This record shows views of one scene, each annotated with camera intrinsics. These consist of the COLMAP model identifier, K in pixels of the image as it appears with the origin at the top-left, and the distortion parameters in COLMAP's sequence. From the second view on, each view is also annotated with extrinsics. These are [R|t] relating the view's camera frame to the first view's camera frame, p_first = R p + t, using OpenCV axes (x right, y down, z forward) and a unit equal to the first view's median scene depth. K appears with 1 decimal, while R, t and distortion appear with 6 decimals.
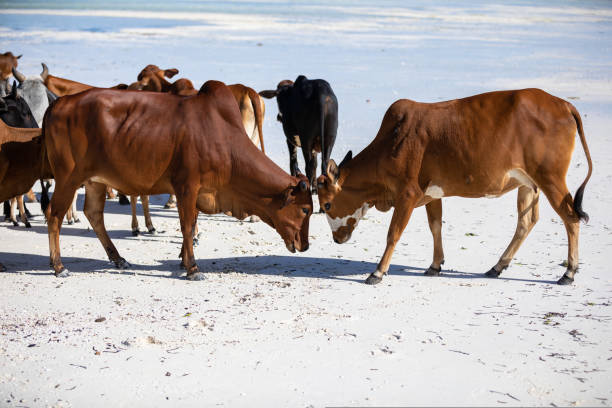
lens RADIAL K [[1406.3, 0, 306.0], [0, 1406.3, 204.0], [0, 0, 1]] dist [-0.289228, -0.024414]
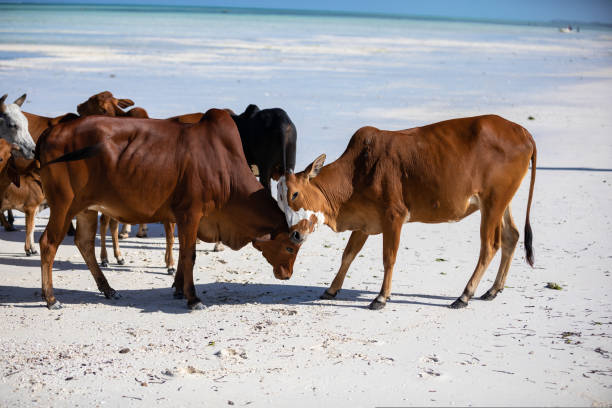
lens RADIAL K [[1406.3, 0, 306.0], [0, 1406.3, 204.0], [0, 0, 1]] dist [-0.289228, -0.024414]
pose [[0.989685, -0.011080, 0.142830, -0.138205], [0.014350, 0.999657, -0.021886, 0.002584], [-0.142539, 0.023710, 0.989505, 0.007939]]
